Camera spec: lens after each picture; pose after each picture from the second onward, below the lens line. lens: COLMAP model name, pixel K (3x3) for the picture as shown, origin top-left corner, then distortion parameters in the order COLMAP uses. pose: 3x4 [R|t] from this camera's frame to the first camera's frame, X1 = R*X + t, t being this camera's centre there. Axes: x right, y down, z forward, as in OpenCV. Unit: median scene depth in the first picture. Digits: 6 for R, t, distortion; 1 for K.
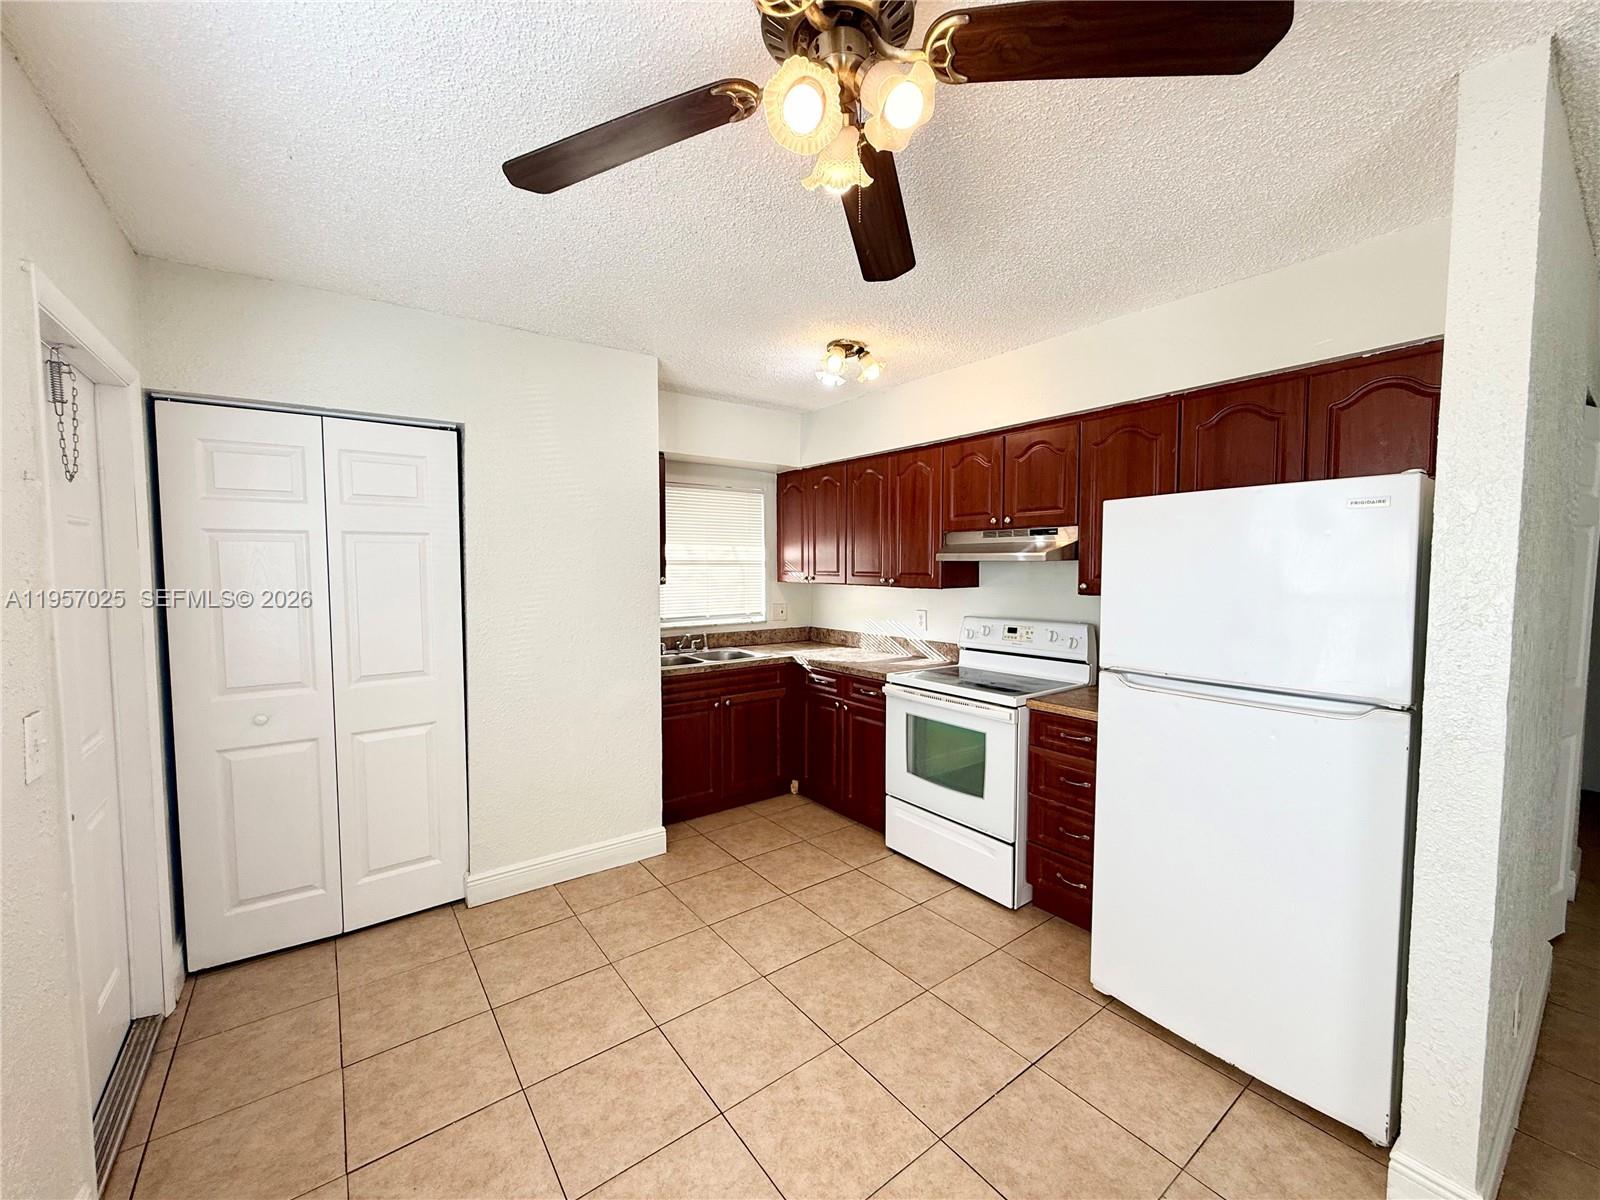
lens RADIAL K [[639.3, 0, 797.6], [0, 639.3, 599.0], [0, 0, 1]] dist [0.001850, -0.000582]
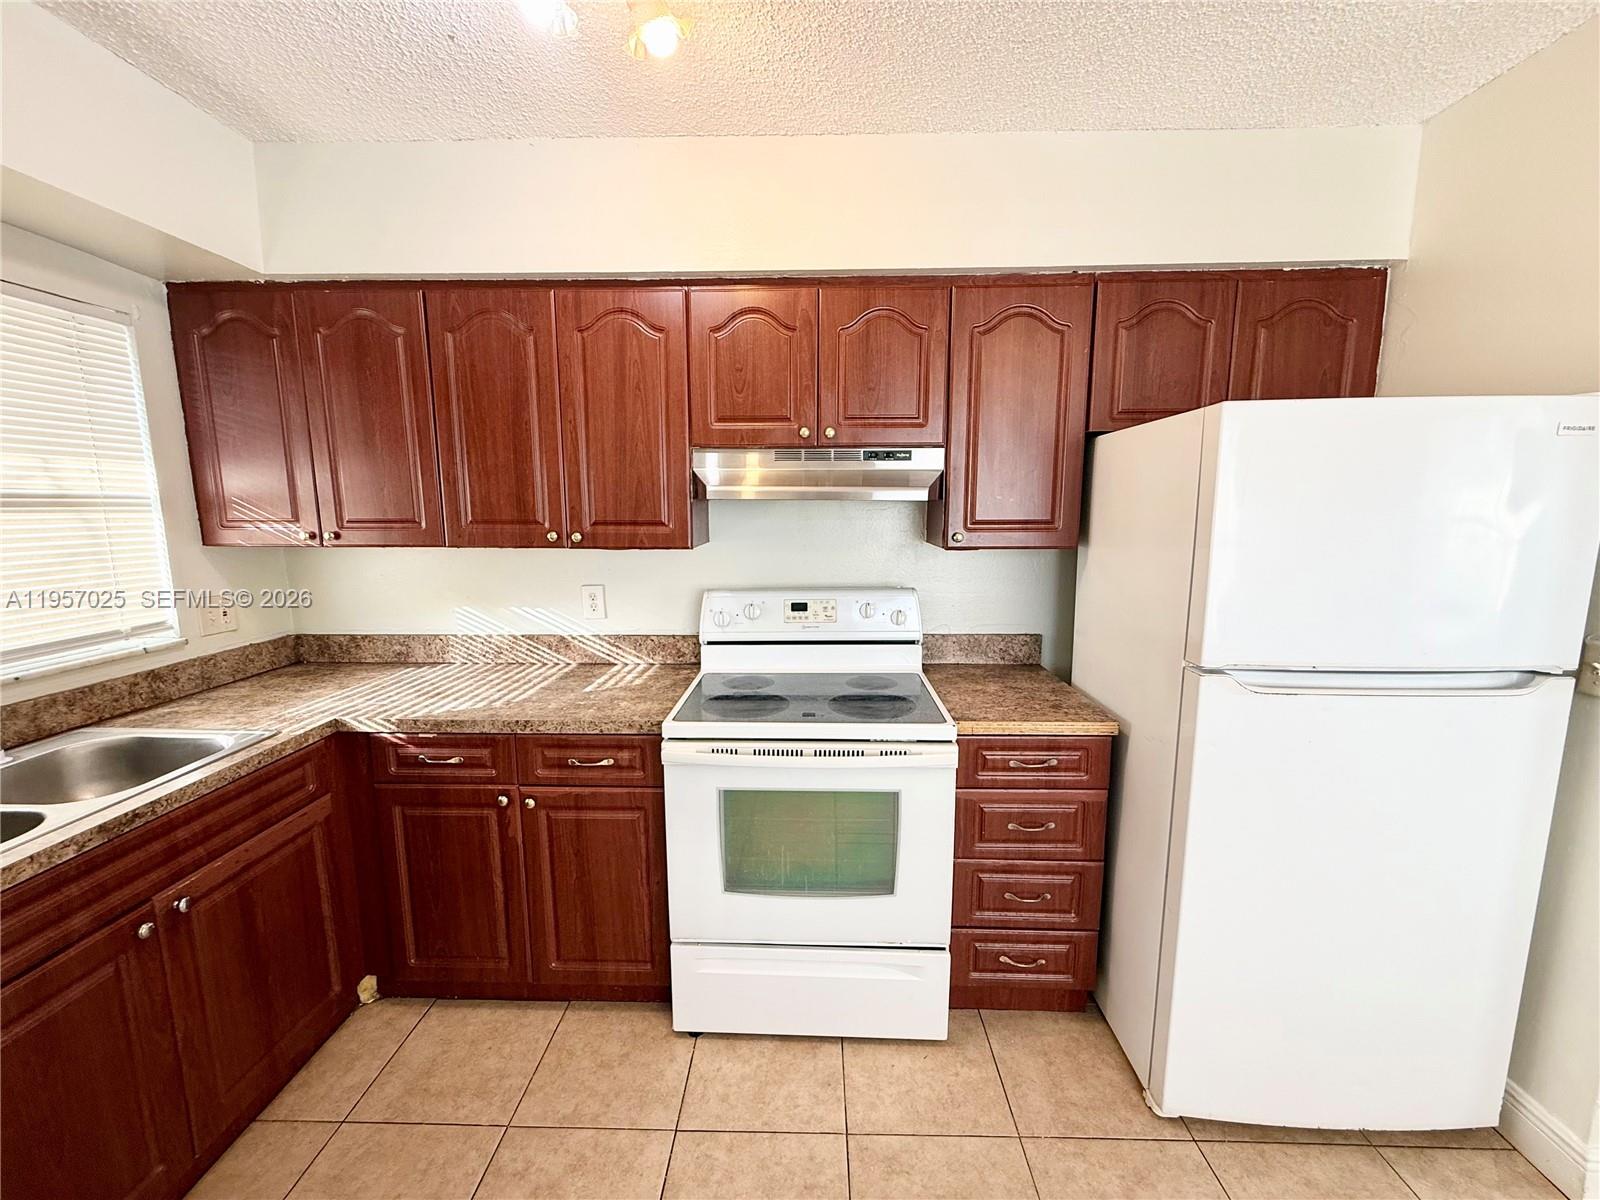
lens RADIAL K [[639.3, 0, 803.3], [0, 639.3, 600.8], [0, 0, 1]] dist [0.001850, -0.000582]
pose [[0.619773, -0.116977, 0.776014, -0.145880], [0.042059, 0.992359, 0.115998, -0.028491], [-0.783653, -0.039254, 0.619957, 0.505310]]
